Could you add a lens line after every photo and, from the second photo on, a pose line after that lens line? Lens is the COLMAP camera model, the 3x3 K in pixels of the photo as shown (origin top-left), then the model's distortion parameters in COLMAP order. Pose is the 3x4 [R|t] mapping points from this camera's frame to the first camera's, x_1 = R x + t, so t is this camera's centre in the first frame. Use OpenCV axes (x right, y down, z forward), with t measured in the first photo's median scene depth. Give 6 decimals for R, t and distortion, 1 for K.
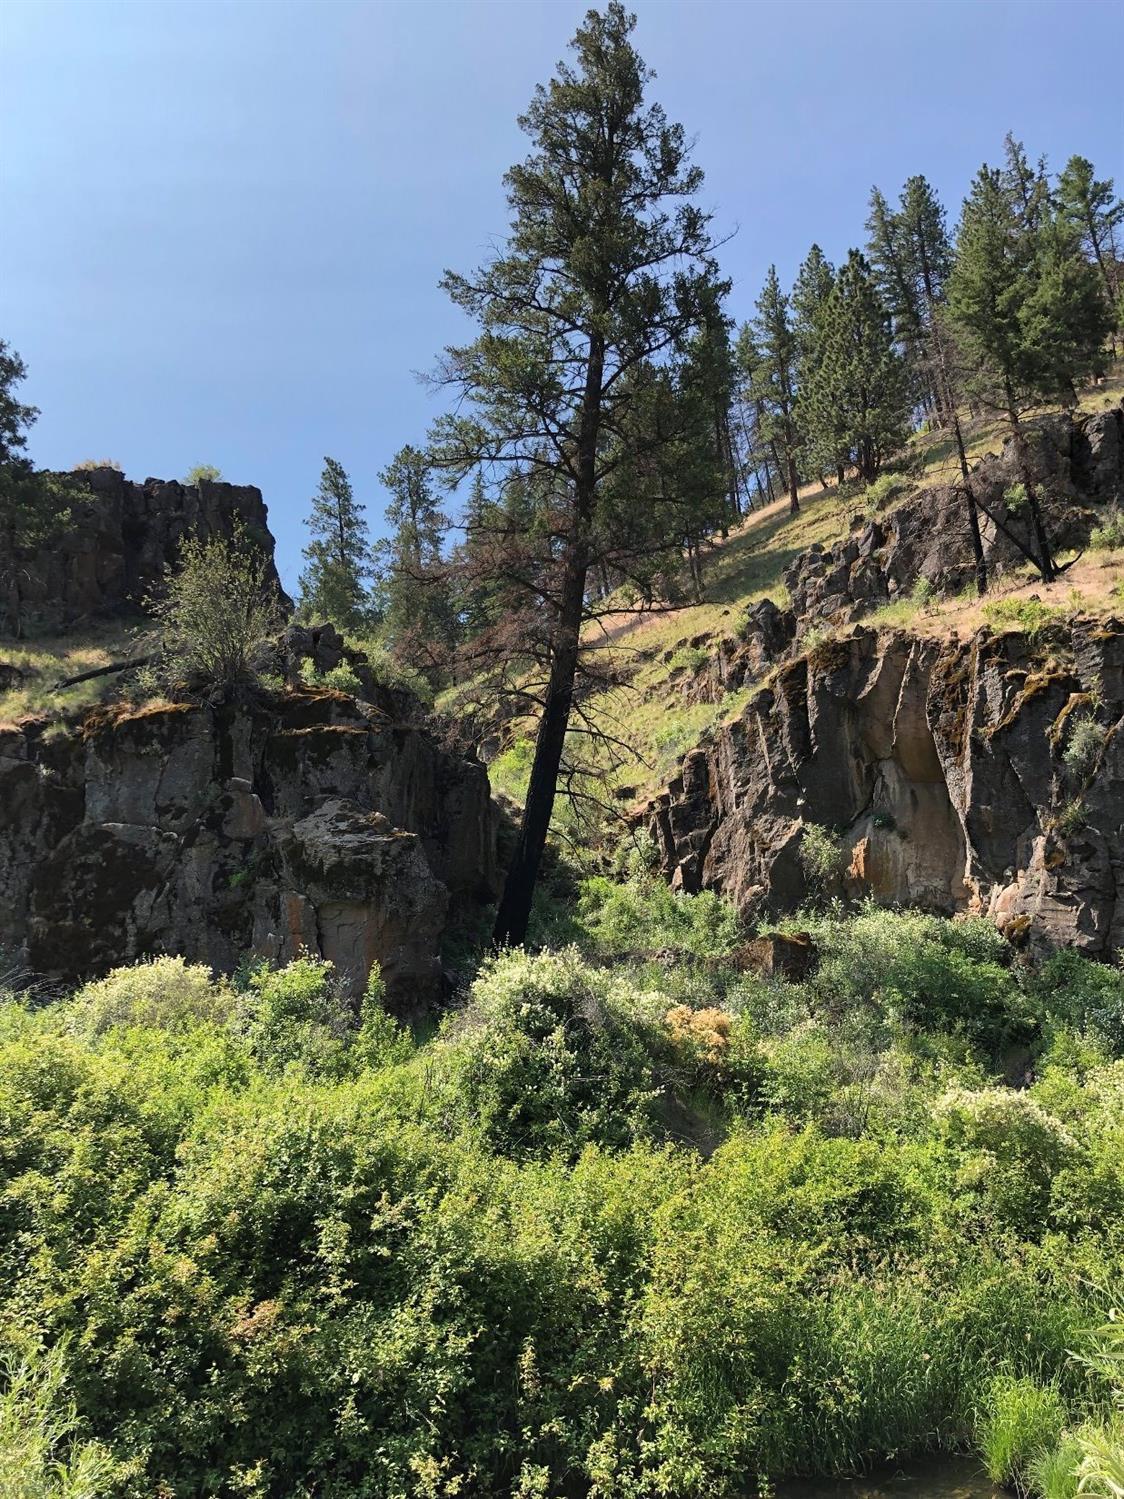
lens RADIAL K [[1235.5, 0, 561.5], [0, 1235.5, 763.1], [0, 0, 1]] dist [0.055716, -0.036583]
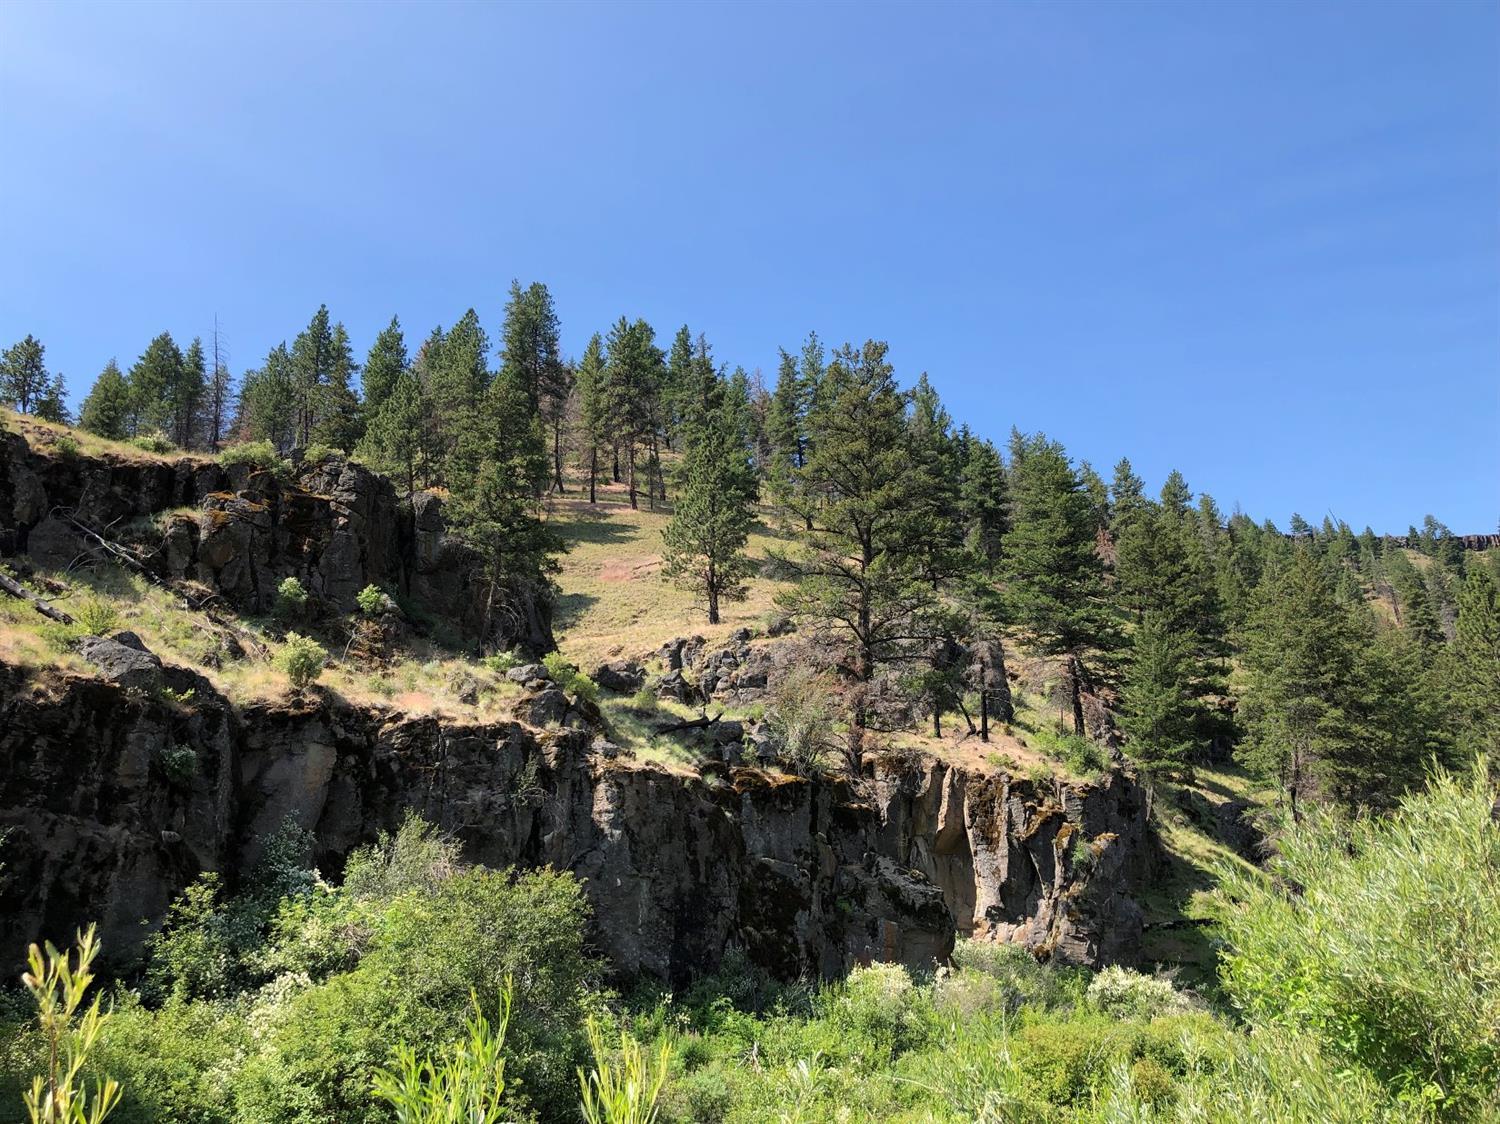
lens RADIAL K [[1236.4, 0, 750.3], [0, 1236.4, 562.1], [0, 0, 1]] dist [0.055716, -0.036583]
pose [[0.679317, 0.244866, 0.691787, -1.232818], [-0.151775, 0.969187, -0.194015, -0.001274], [-0.717978, 0.026801, 0.695549, 0.023046]]
